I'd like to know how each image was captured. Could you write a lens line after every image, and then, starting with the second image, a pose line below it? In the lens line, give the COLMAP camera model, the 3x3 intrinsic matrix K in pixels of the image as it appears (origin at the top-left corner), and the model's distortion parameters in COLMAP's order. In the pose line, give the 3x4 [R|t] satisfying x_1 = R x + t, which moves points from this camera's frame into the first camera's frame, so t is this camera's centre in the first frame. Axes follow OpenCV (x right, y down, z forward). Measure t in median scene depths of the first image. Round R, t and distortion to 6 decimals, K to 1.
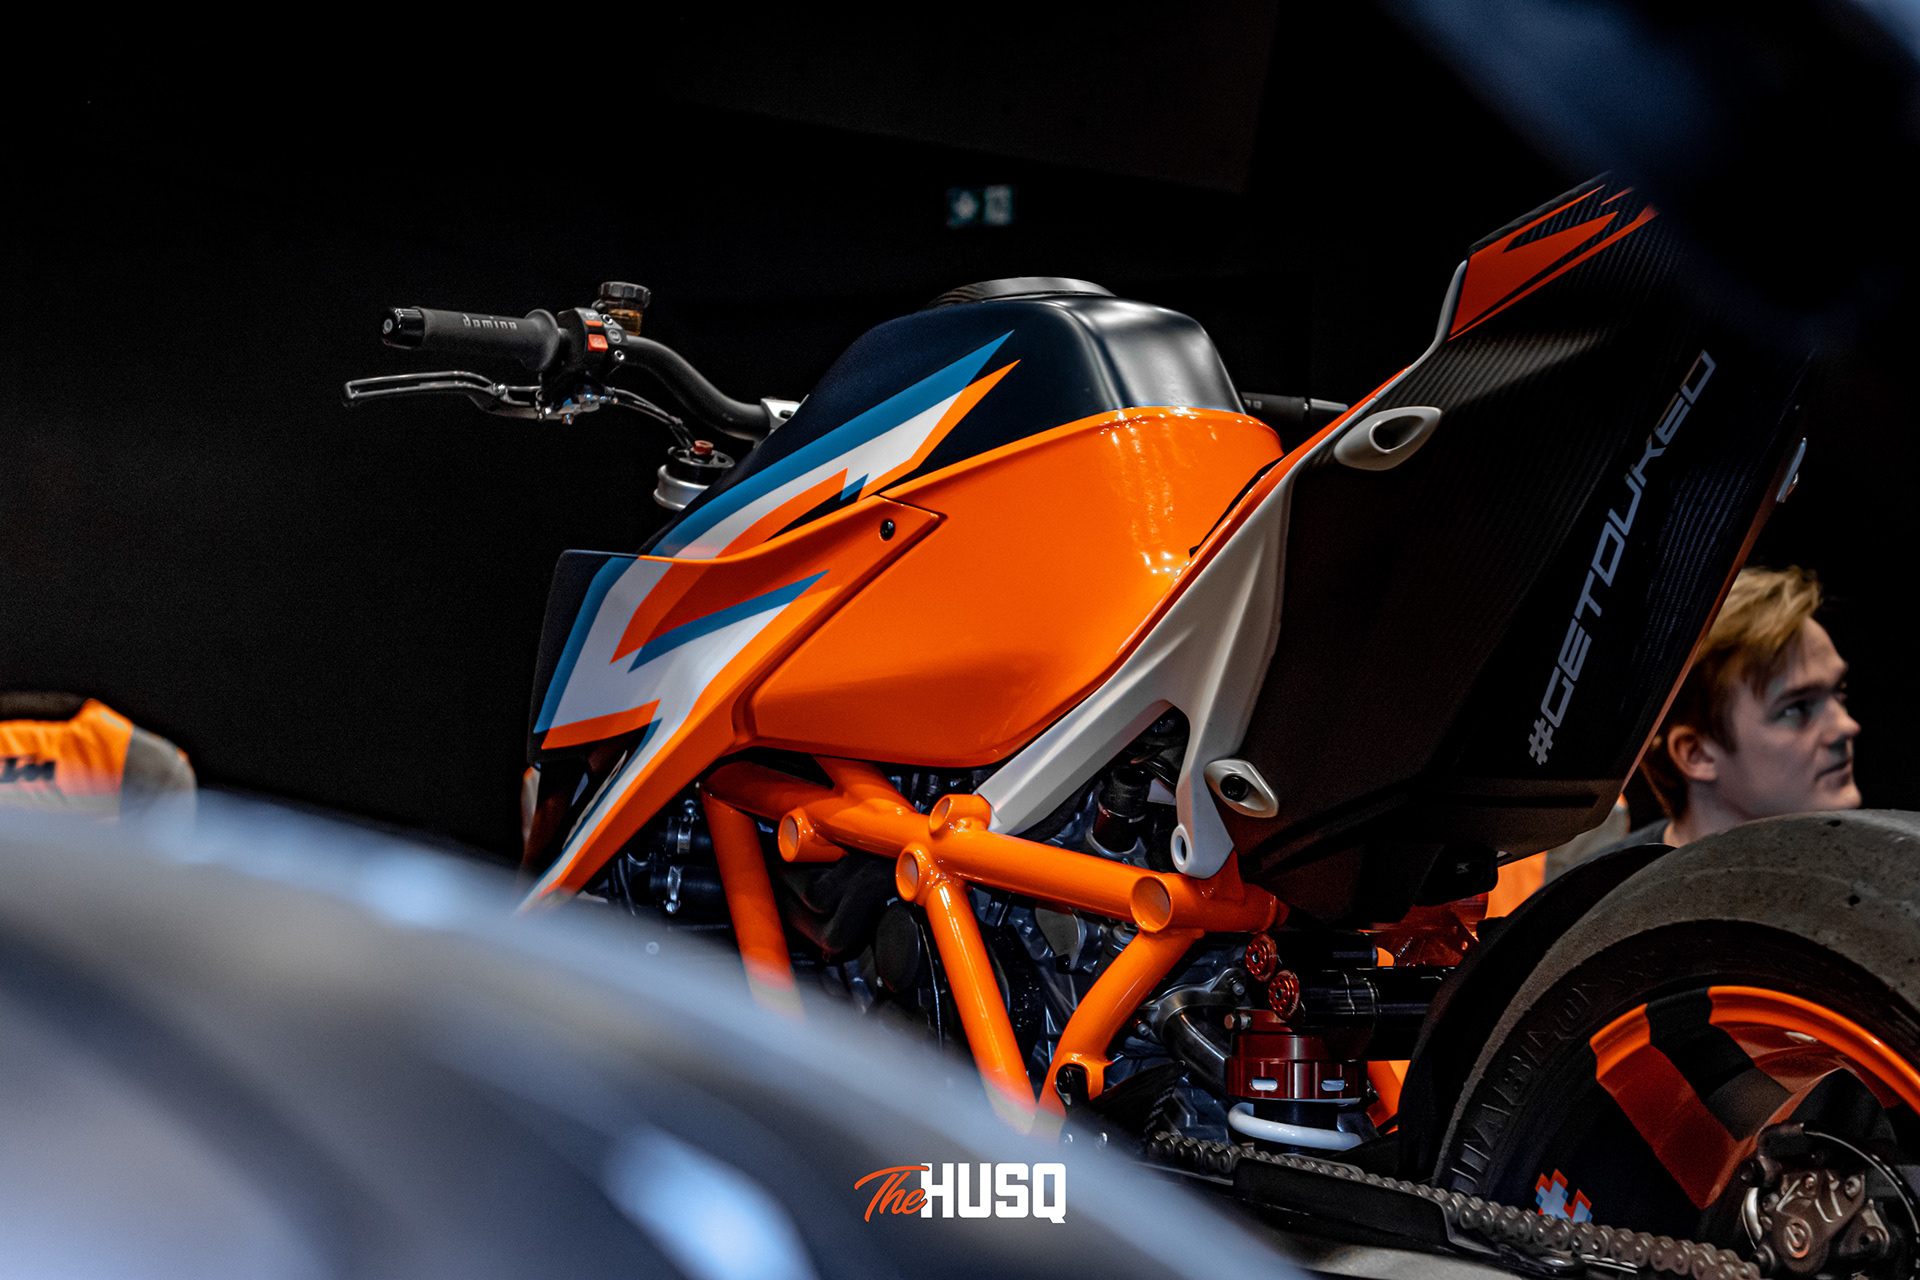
lens RADIAL K [[3688.9, 0, 966.3], [0, 3688.9, 641.8], [0, 0, 1]] dist [0.087582, 0.000000]
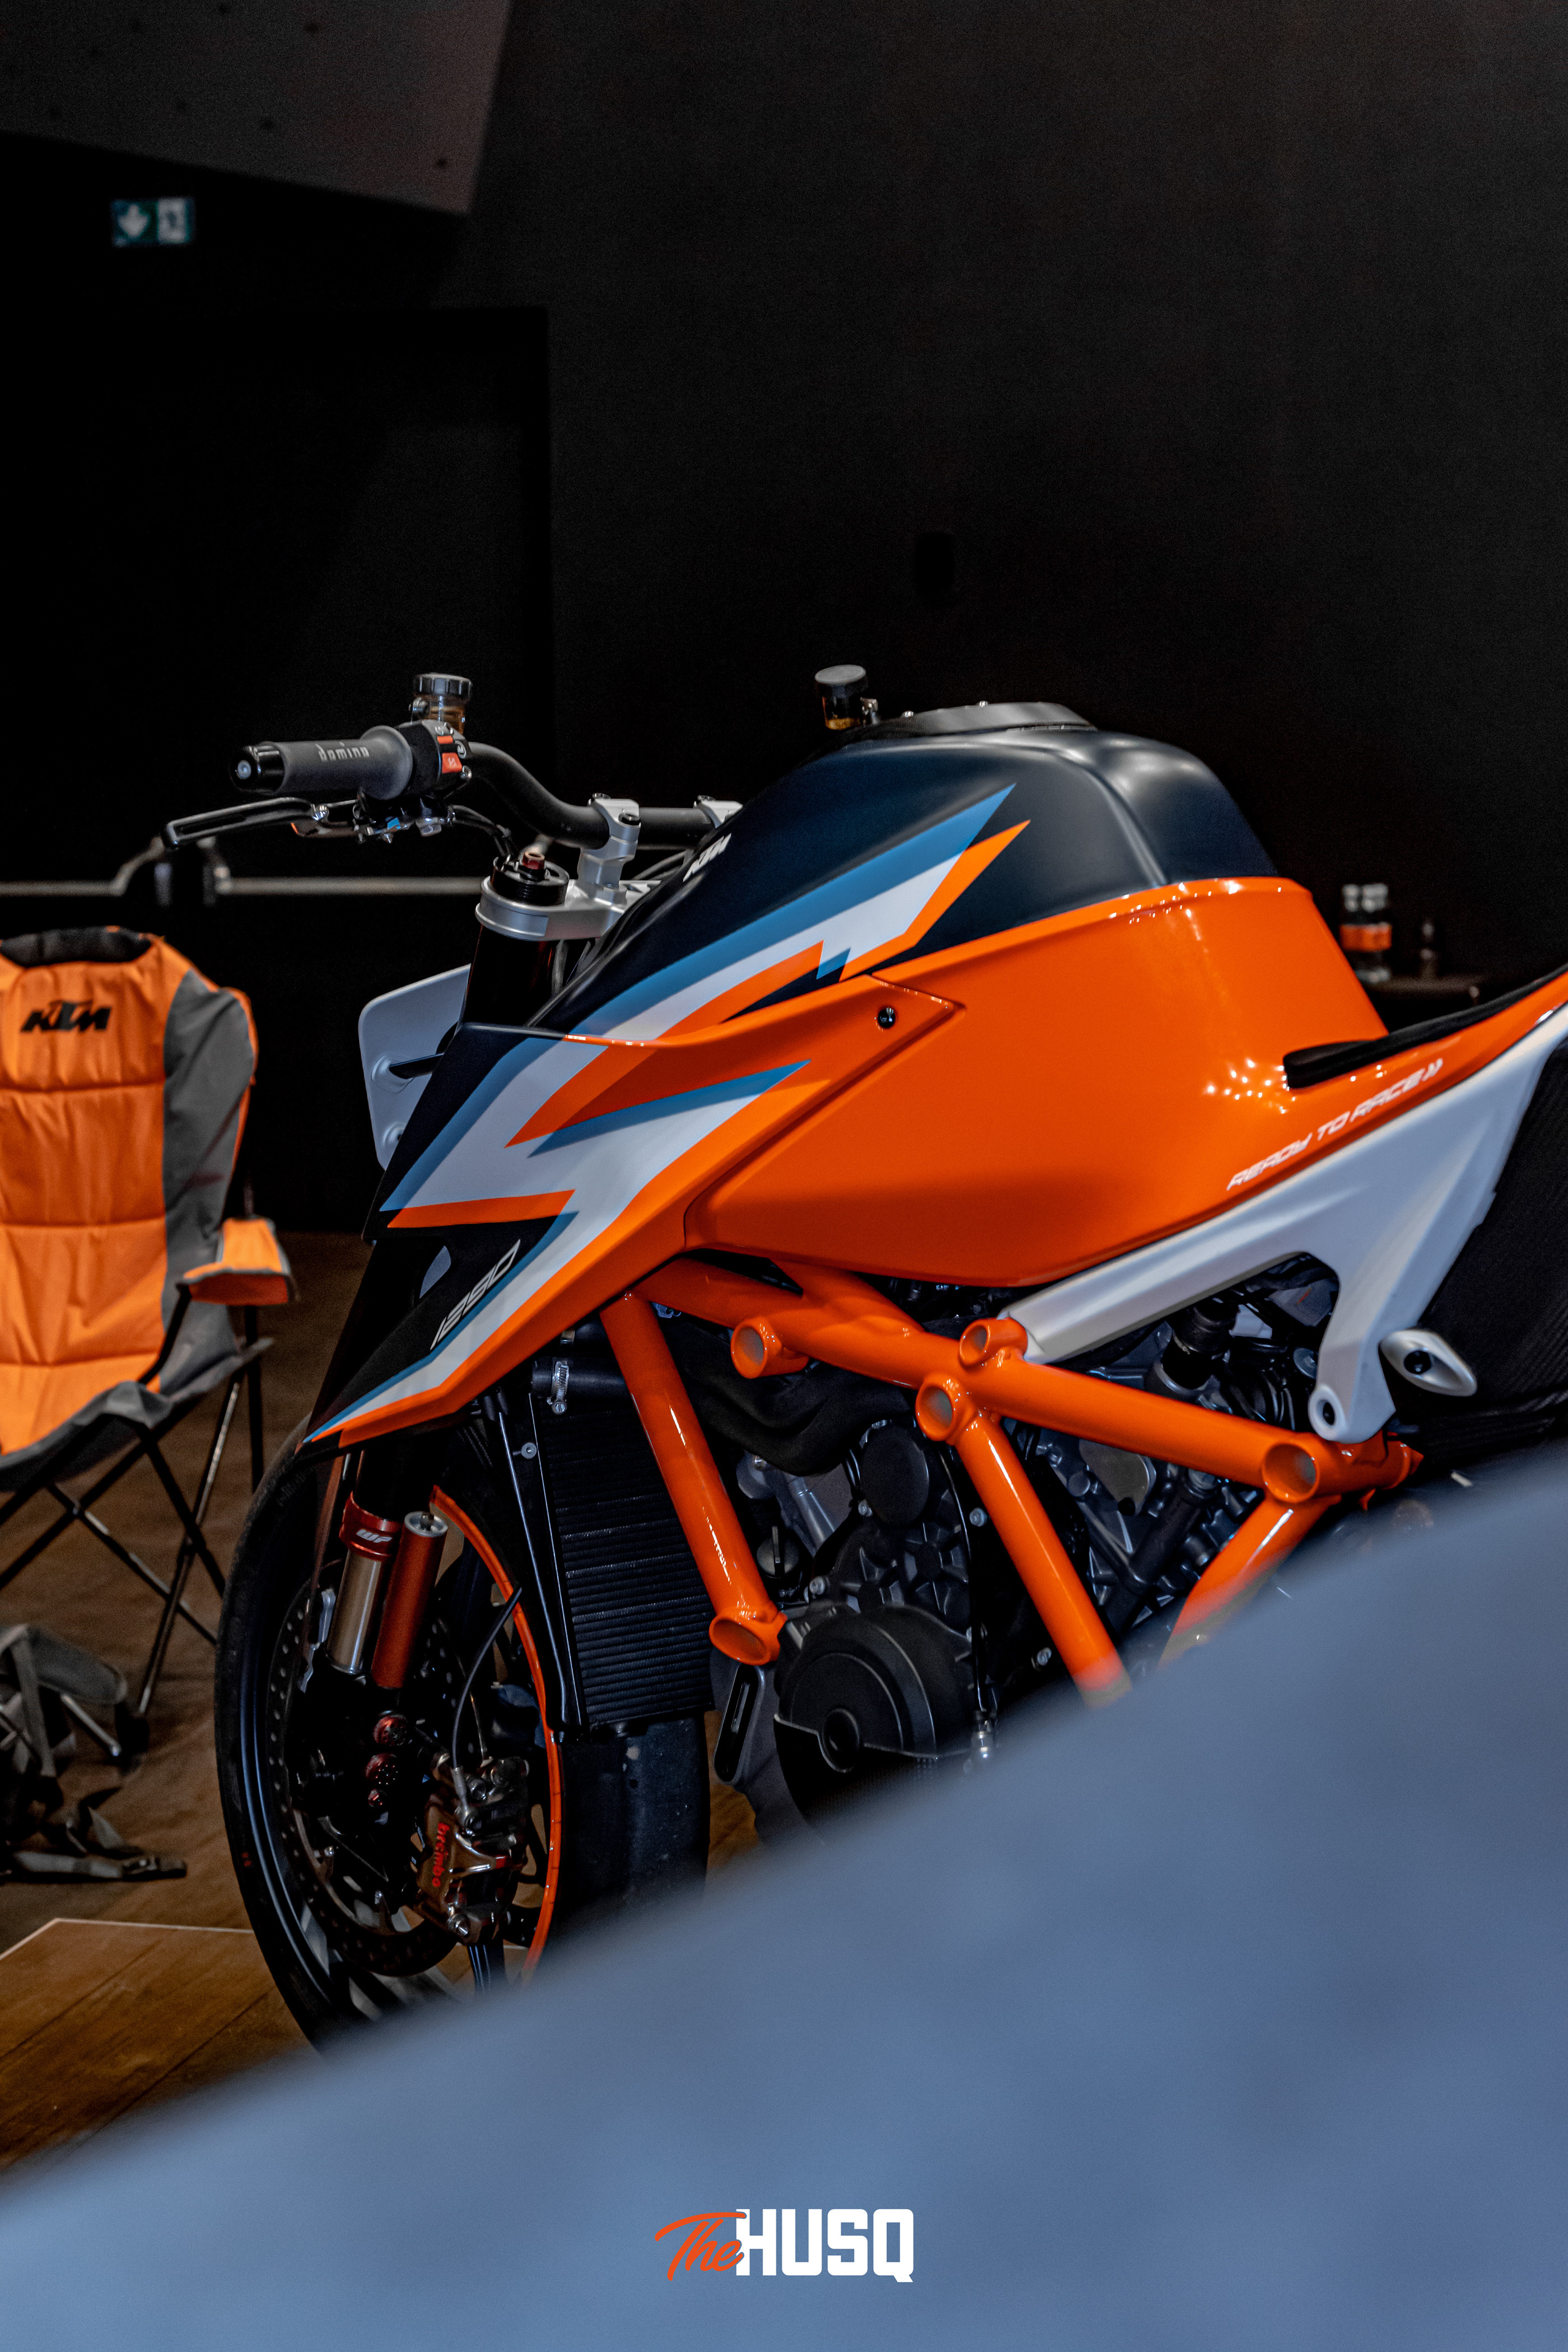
lens RADIAL K [[4162.7, 0, 770.5], [0, 4162.7, 1173.9], [0, 0, 1]] dist [0.021291, 0.000000]
pose [[0.978832, -0.046819, 0.199239, -0.240727], [0.019158, 0.990169, 0.138555, -0.127622], [-0.203768, -0.131804, 0.970106, 0.035544]]
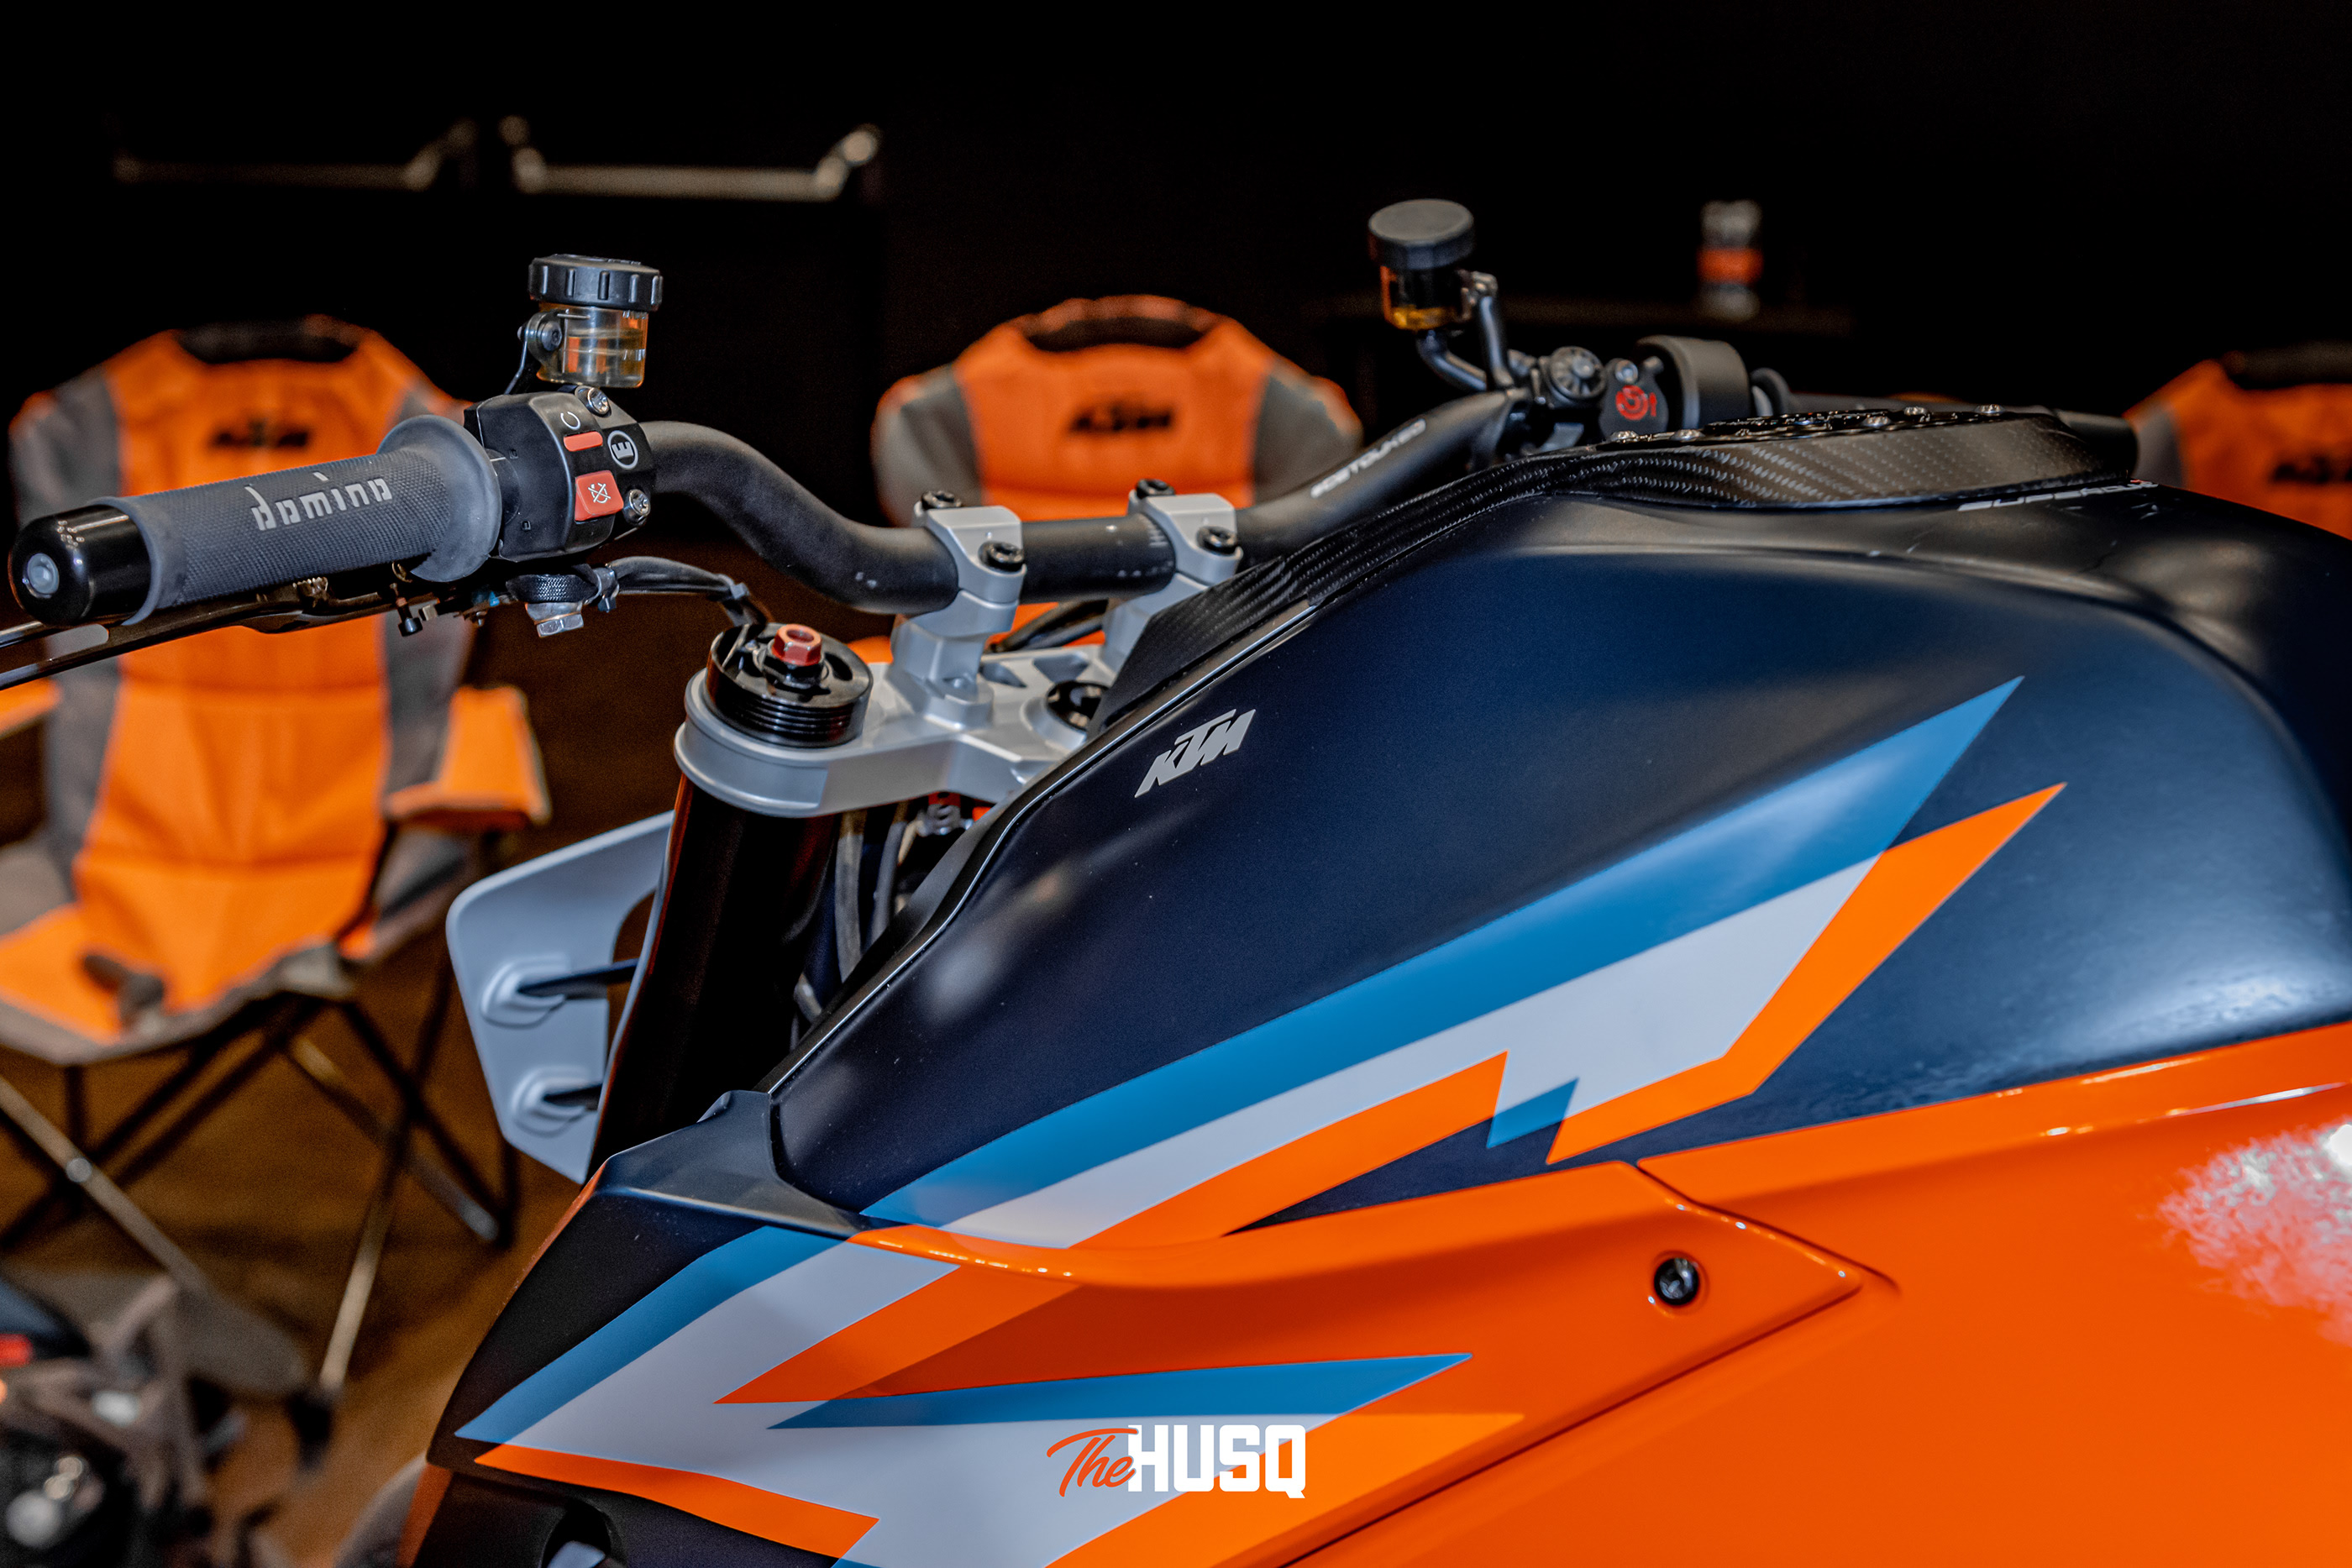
lens RADIAL K [[3575.0, 0, 1185.9], [0, 3575.0, 795.2], [0, 0, 1]] dist [0.006190, 0.000000]
pose [[0.972439, -0.057373, 0.225988, -0.134229], [-0.002625, 0.966496, 0.256669, -0.154578], [-0.233143, -0.250188, 0.939708, 0.687789]]
